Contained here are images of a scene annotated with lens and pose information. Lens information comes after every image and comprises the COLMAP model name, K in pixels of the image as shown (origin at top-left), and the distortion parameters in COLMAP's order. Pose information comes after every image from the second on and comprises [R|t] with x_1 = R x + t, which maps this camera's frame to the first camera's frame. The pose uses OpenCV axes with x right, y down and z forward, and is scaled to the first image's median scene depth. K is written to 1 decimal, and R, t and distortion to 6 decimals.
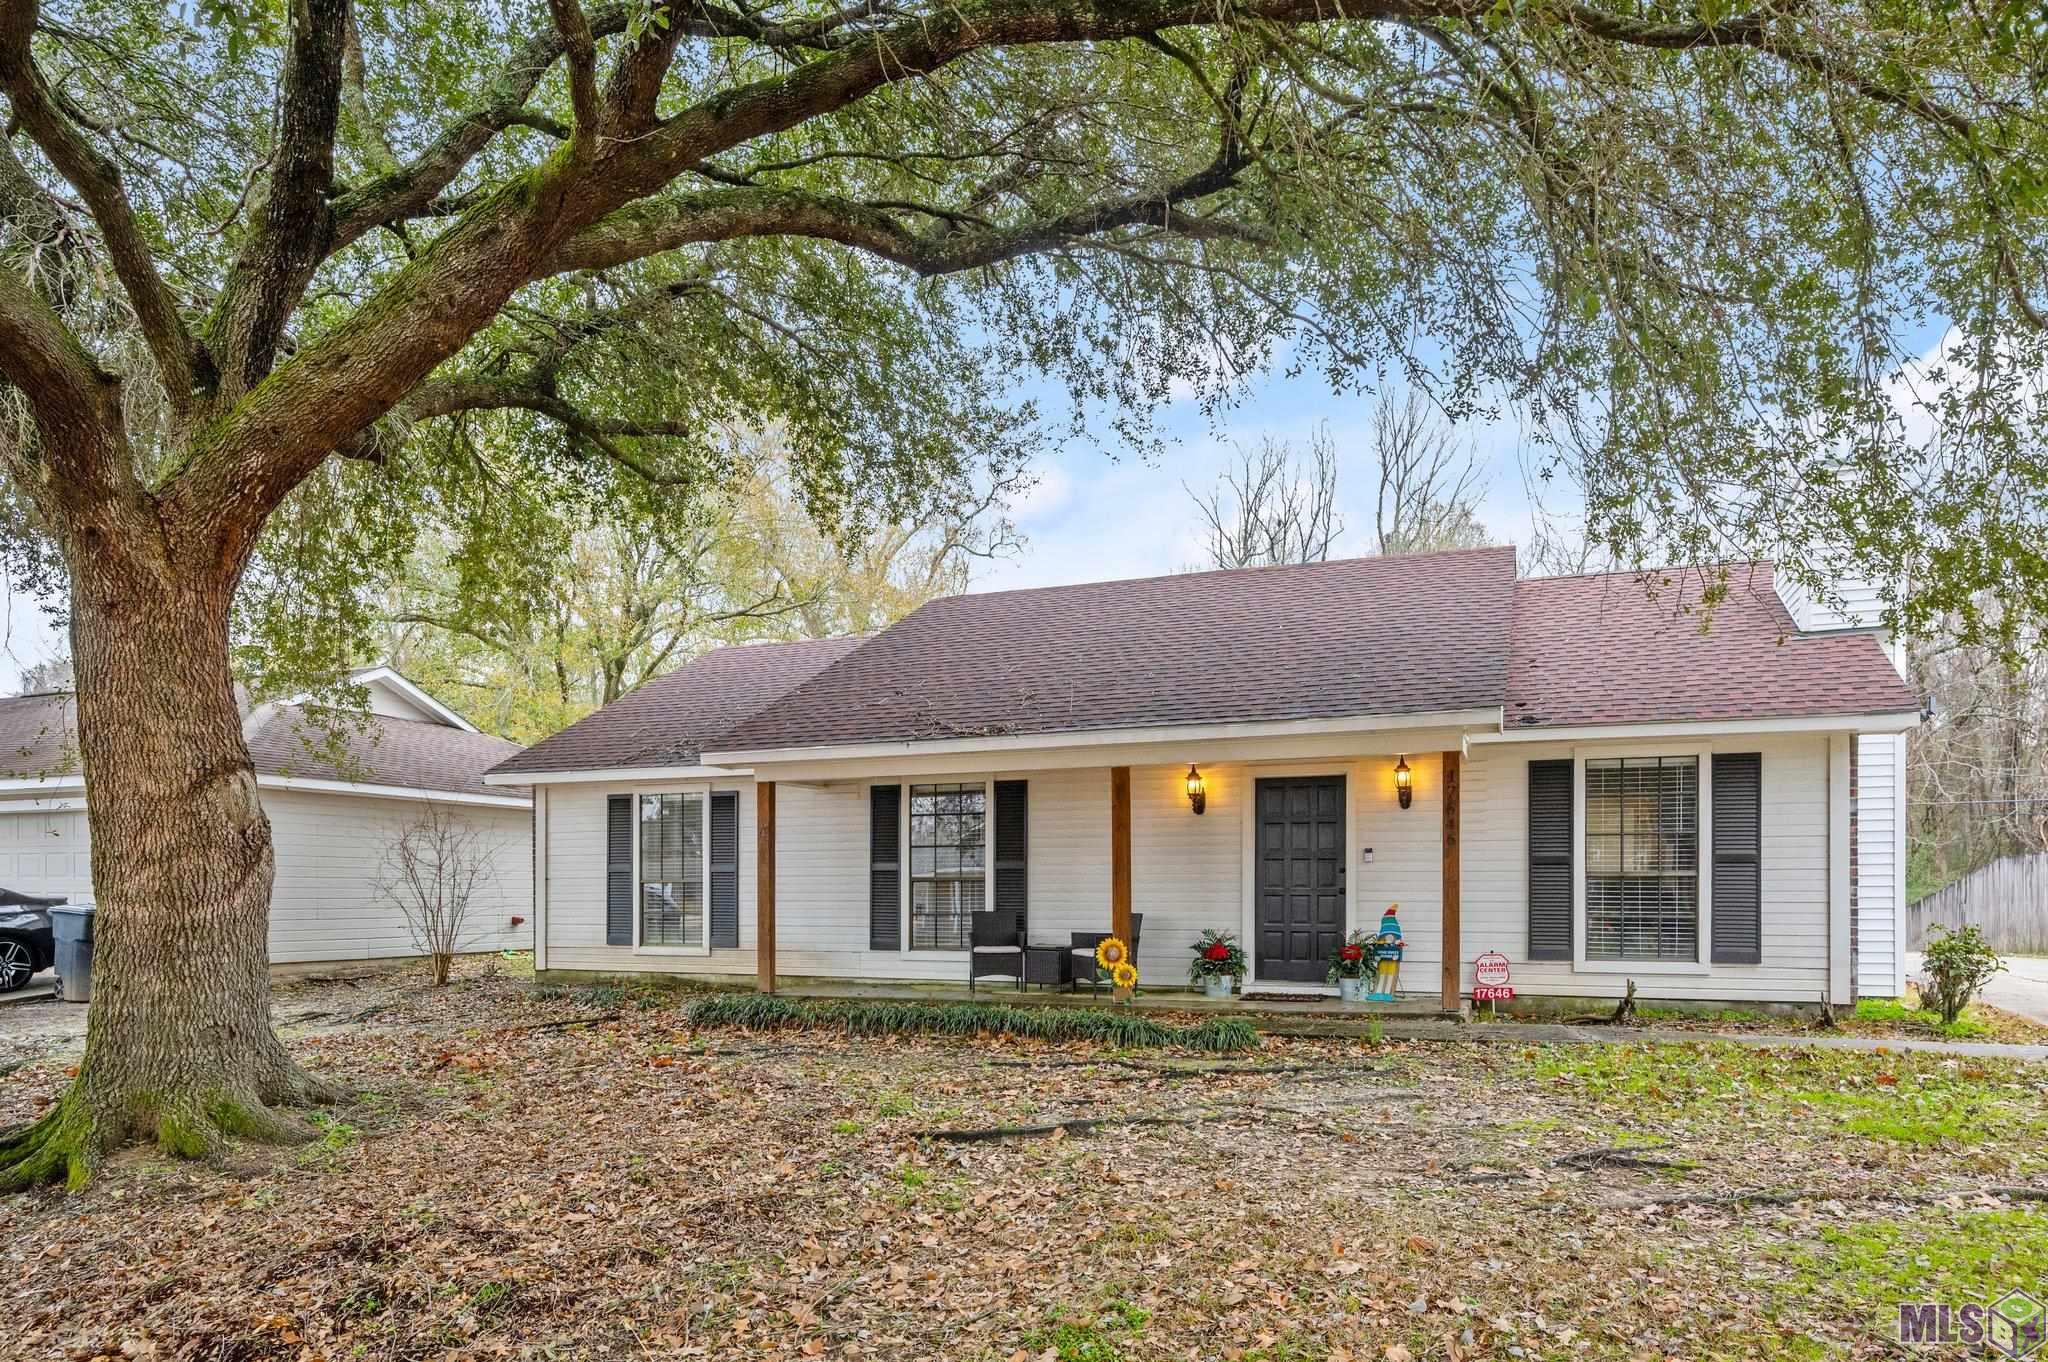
lens RADIAL K [[1221.3, 0, 1011.7], [0, 1221.3, 892.3], [0, 0, 1]] dist [-0.003028, 0.006637]
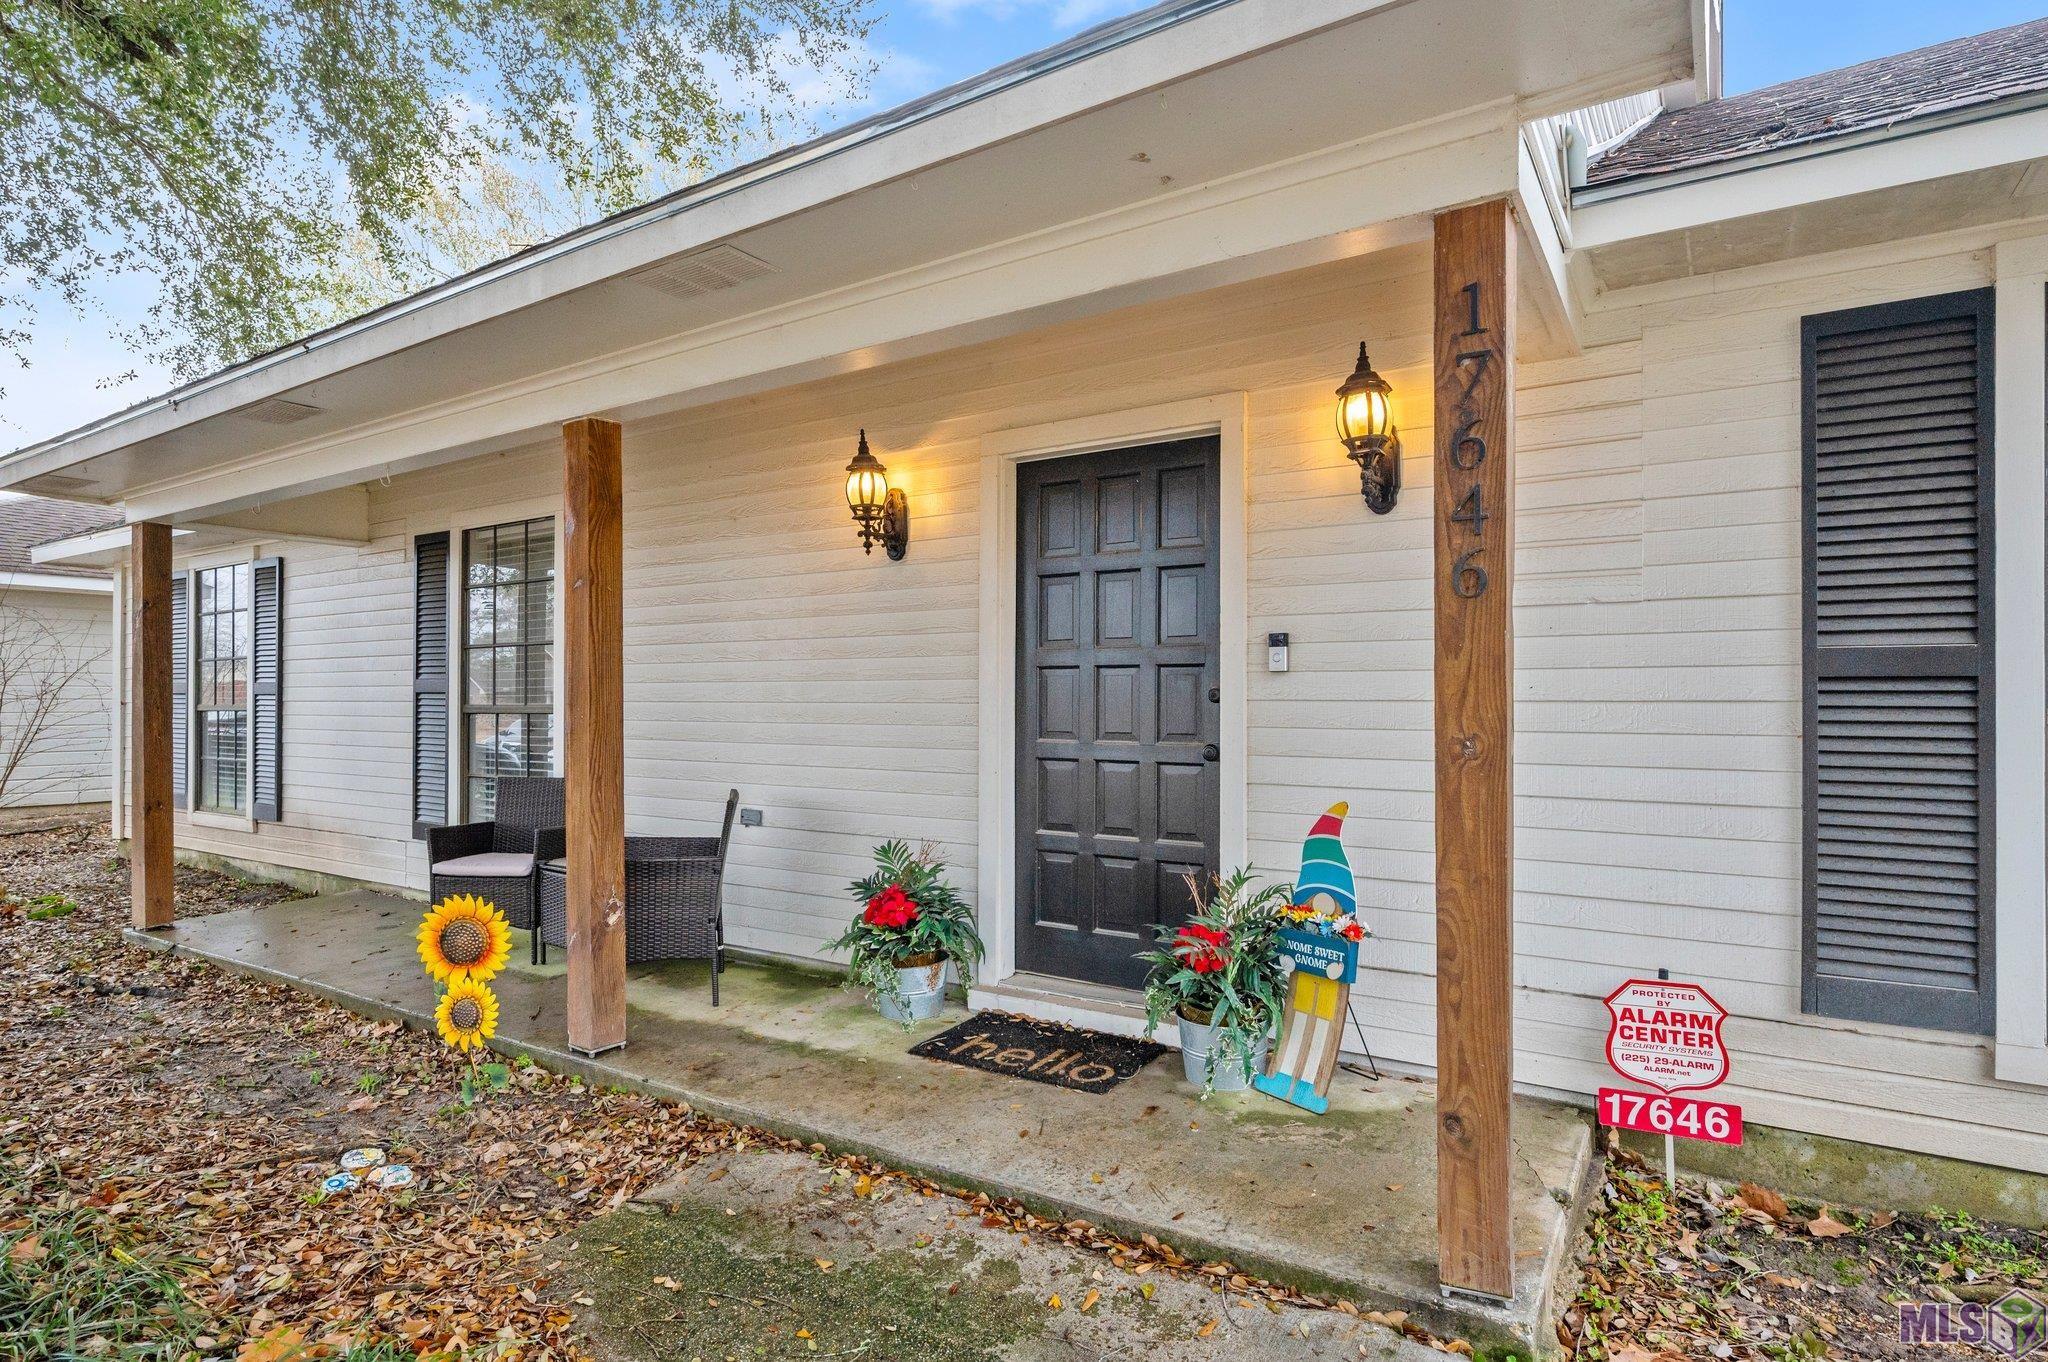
lens RADIAL K [[1062.6, 0, 1027.9], [0, 1062.6, 697.8], [0, 0, 1]] dist [0.000291, 0.000880]
pose [[0.985611, 0.000969, -0.169028, 0.280073], [-0.001875, 0.999985, -0.005200, -0.016299], [0.169020, 0.005442, 0.985598, 0.707065]]
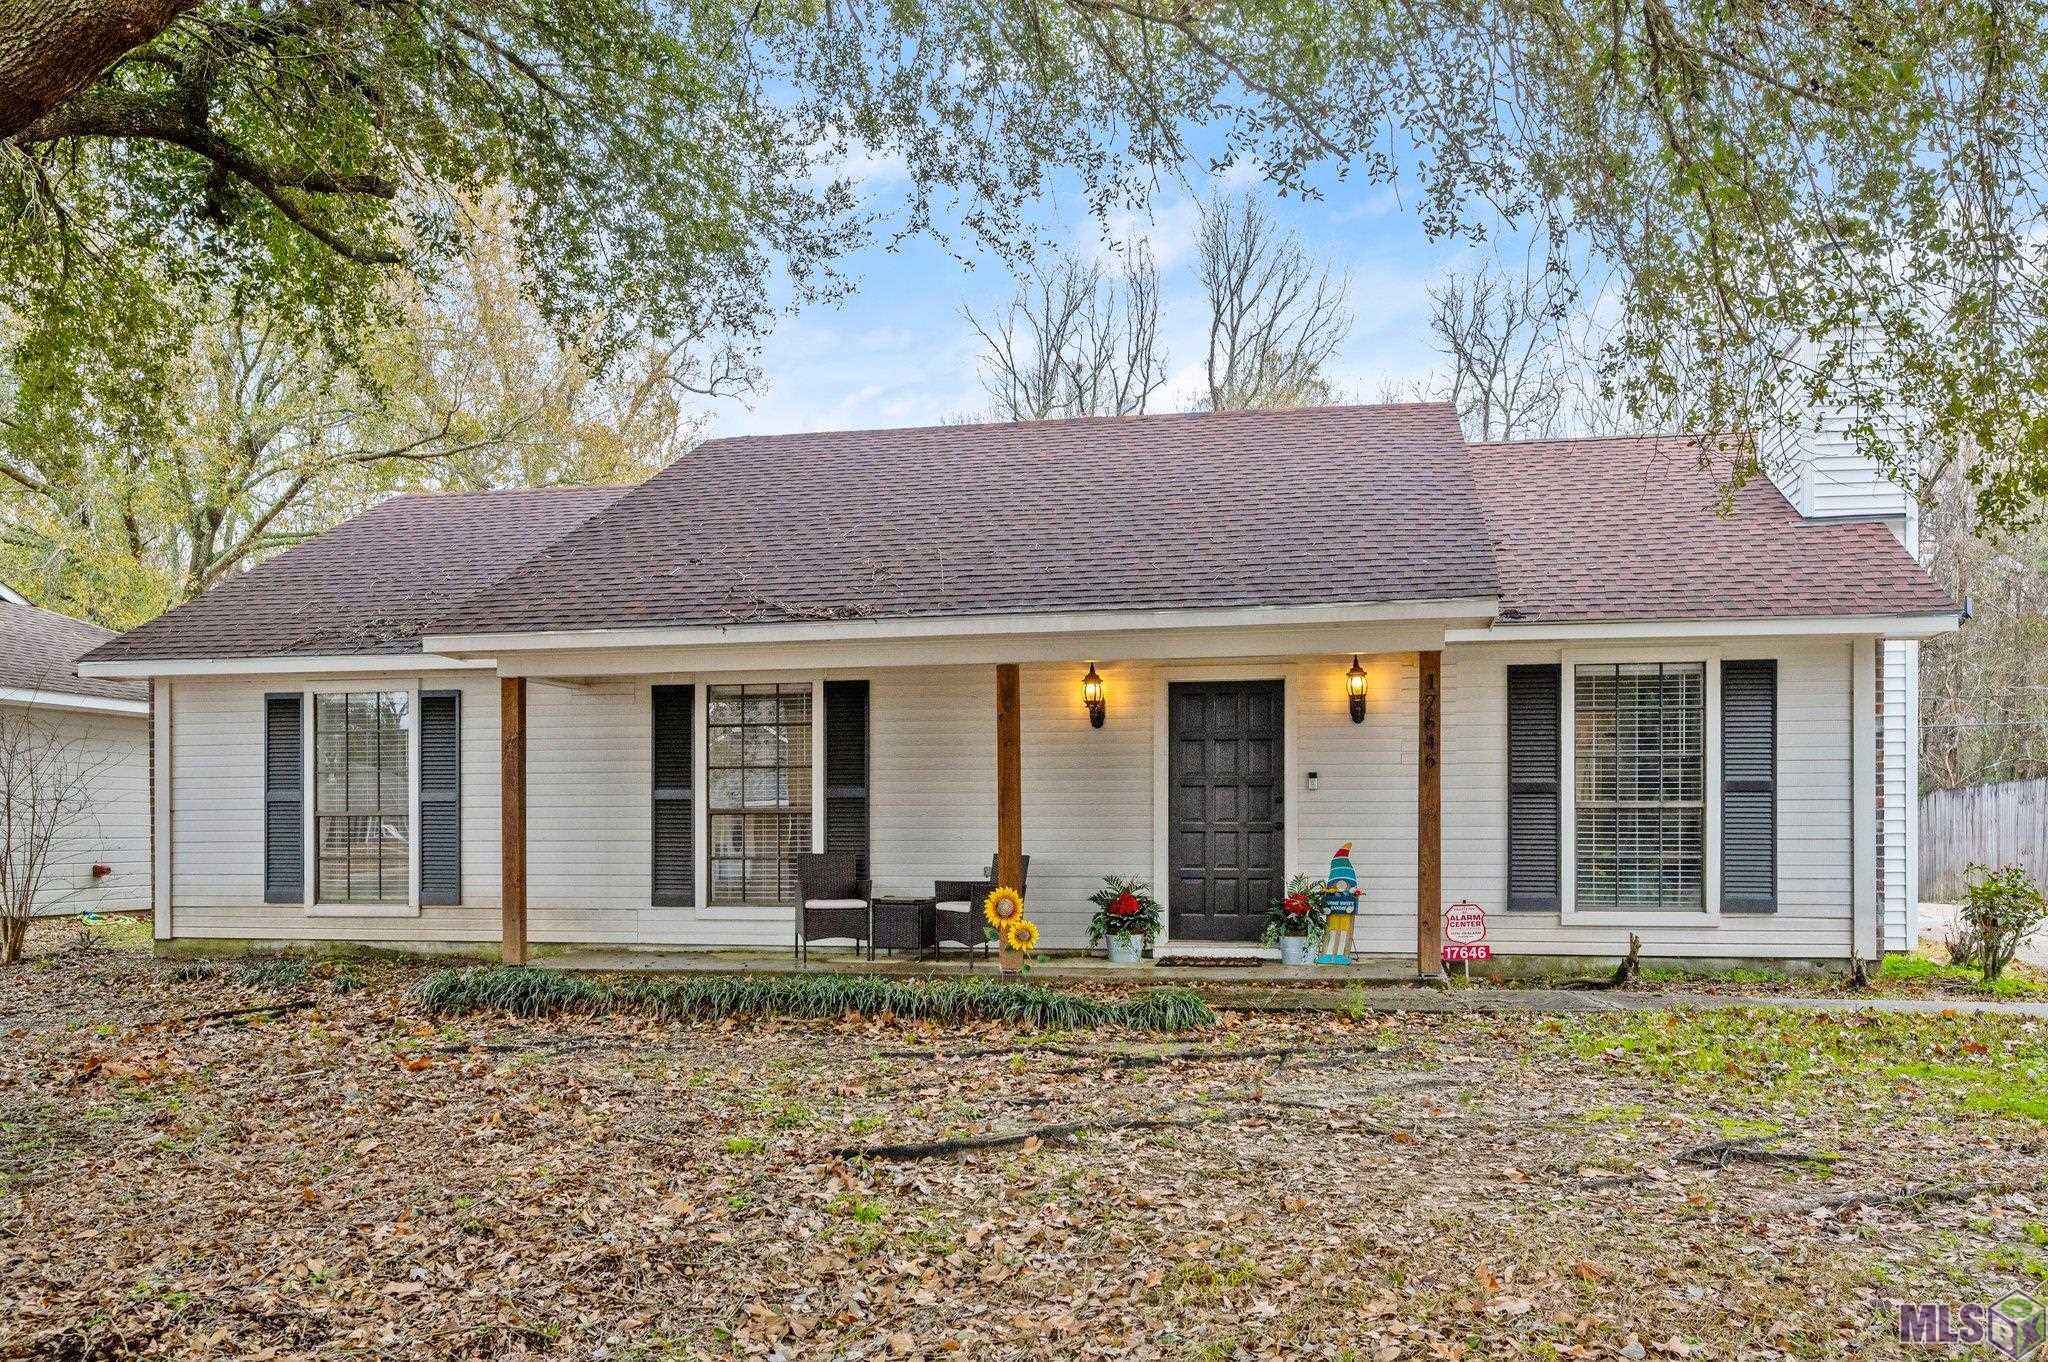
lens RADIAL K [[1563.2, 0, 985.7], [0, 1563.2, 845.0], [0, 0, 1]] dist [-0.005984, 0.007449]
pose [[0.986037, -0.002017, 0.166512, -0.089299], [0.000756, 0.999971, 0.007635, 0.003256], [-0.166523, -0.007402, 0.986010, 0.033589]]
